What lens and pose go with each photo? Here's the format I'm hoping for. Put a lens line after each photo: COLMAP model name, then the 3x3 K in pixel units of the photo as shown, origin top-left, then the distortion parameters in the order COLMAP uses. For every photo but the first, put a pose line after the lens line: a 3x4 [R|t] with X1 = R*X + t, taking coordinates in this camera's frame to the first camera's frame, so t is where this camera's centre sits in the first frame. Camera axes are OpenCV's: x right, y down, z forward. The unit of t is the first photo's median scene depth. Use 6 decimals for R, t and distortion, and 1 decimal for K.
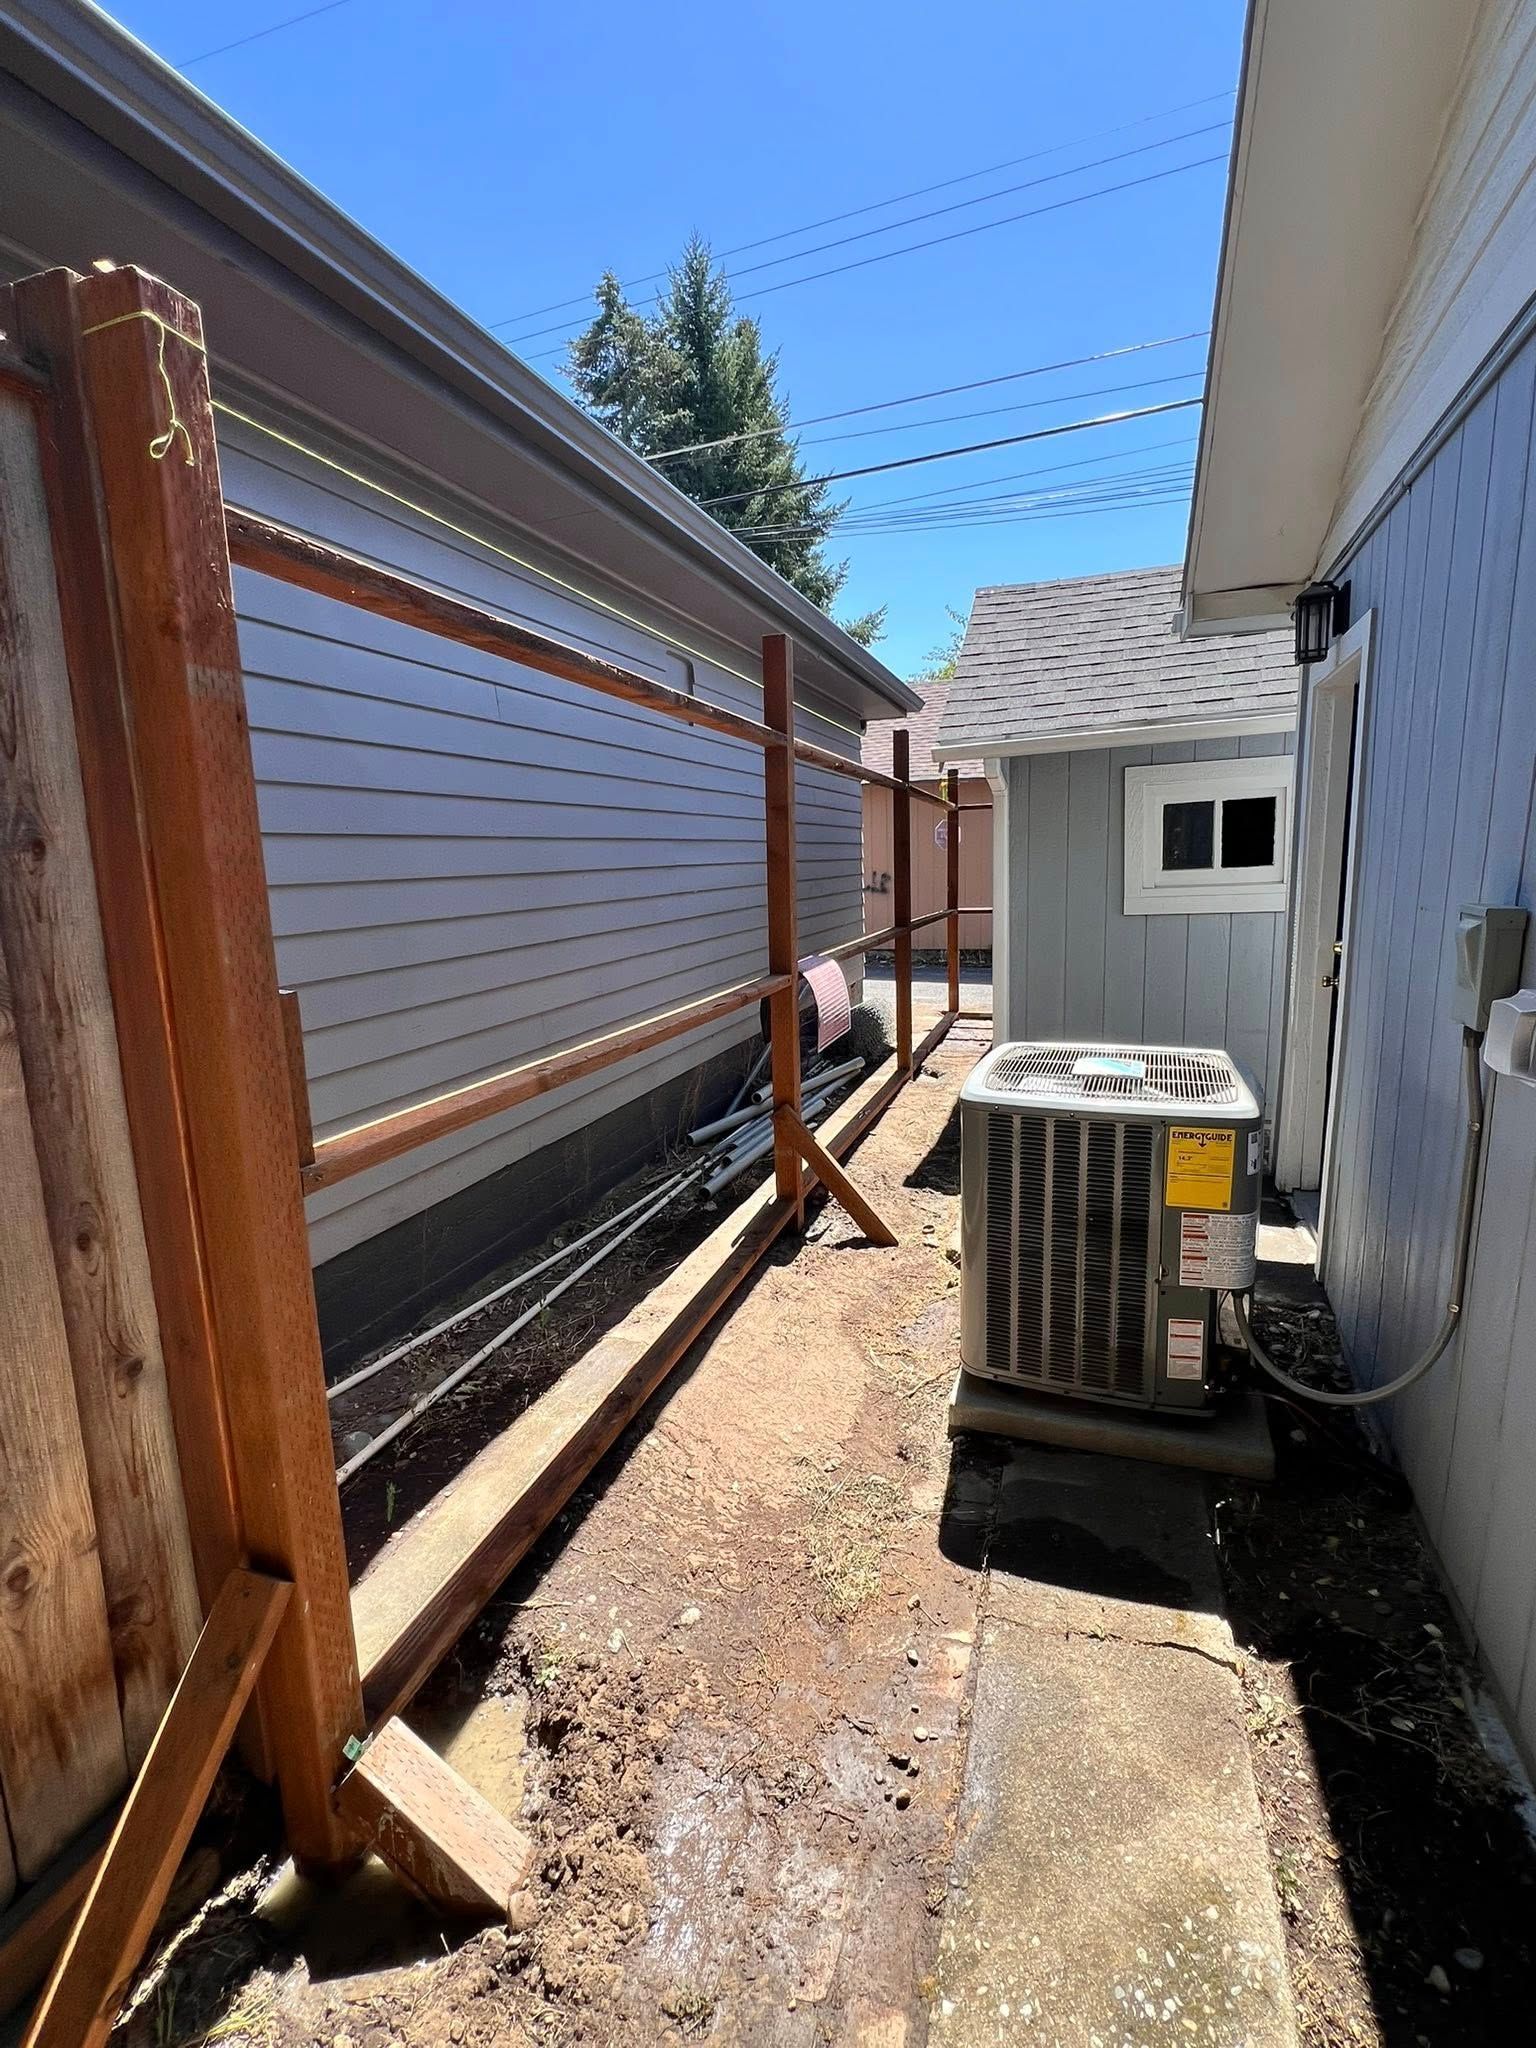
lens RADIAL K [[819.8, 0, 769.2], [0, 819.8, 1020.6], [0, 0, 1]] dist [-0.001148, -0.000247]
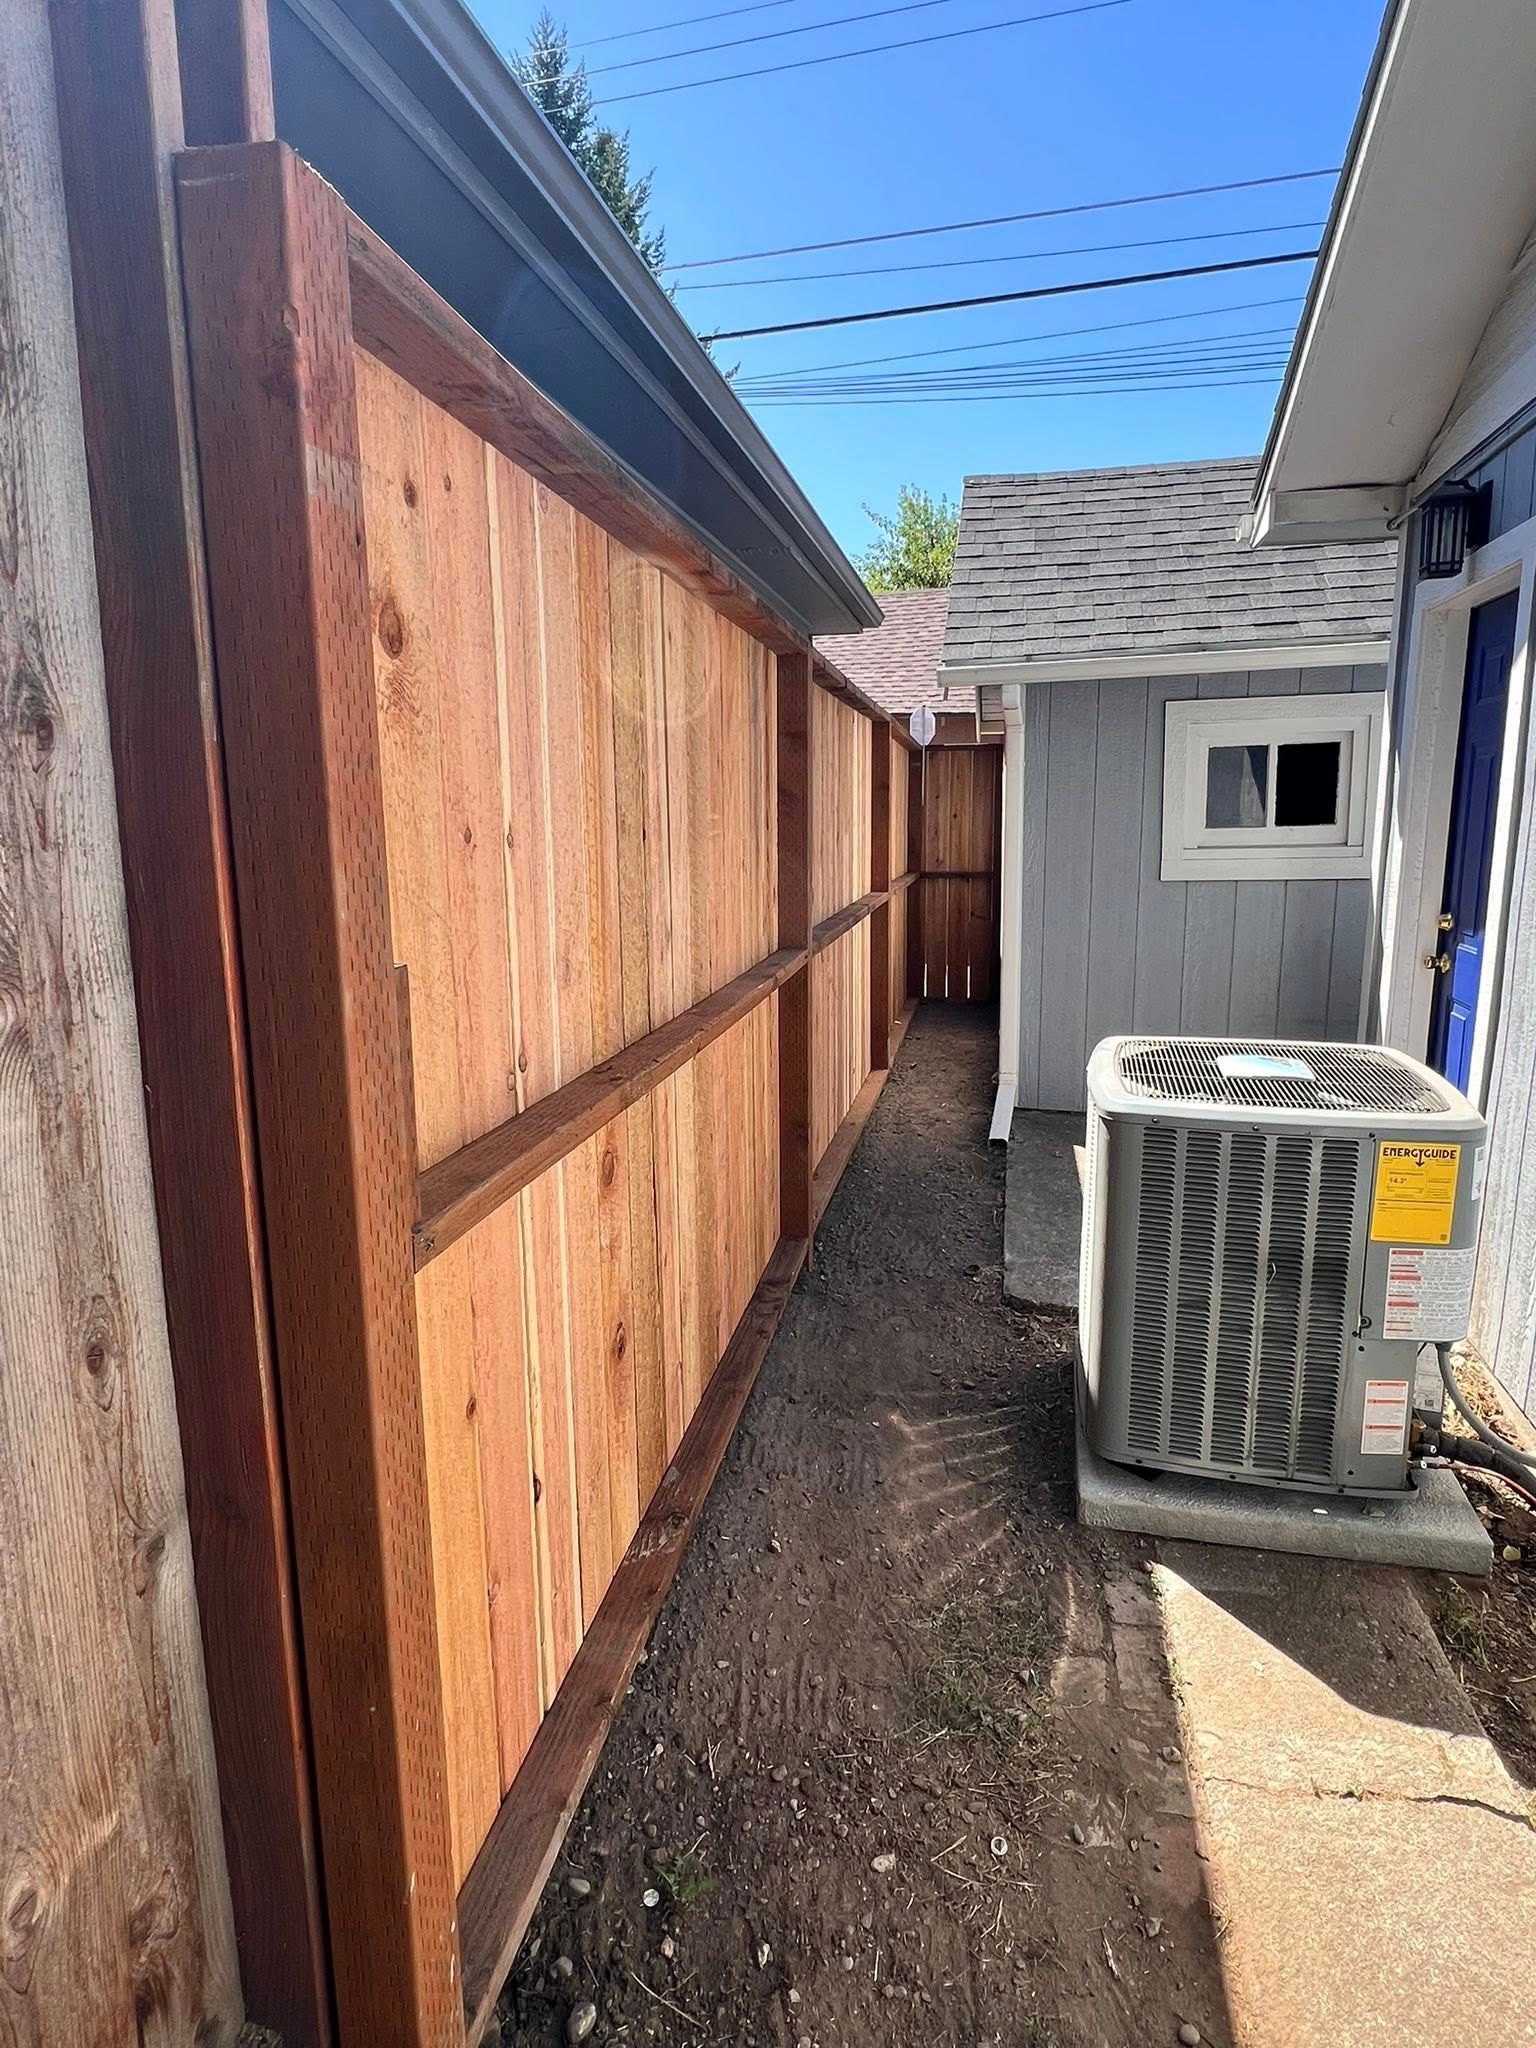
lens RADIAL K [[1009.9, 0, 763.3], [0, 1009.9, 1015.4], [0, 0, 1]] dist [0.001625, -0.002177]
pose [[0.993553, -0.000186, 0.113367, -0.212155], [-0.000646, 0.999973, 0.007302, -0.000423], [-0.113365, -0.007328, 0.993526, 0.086512]]
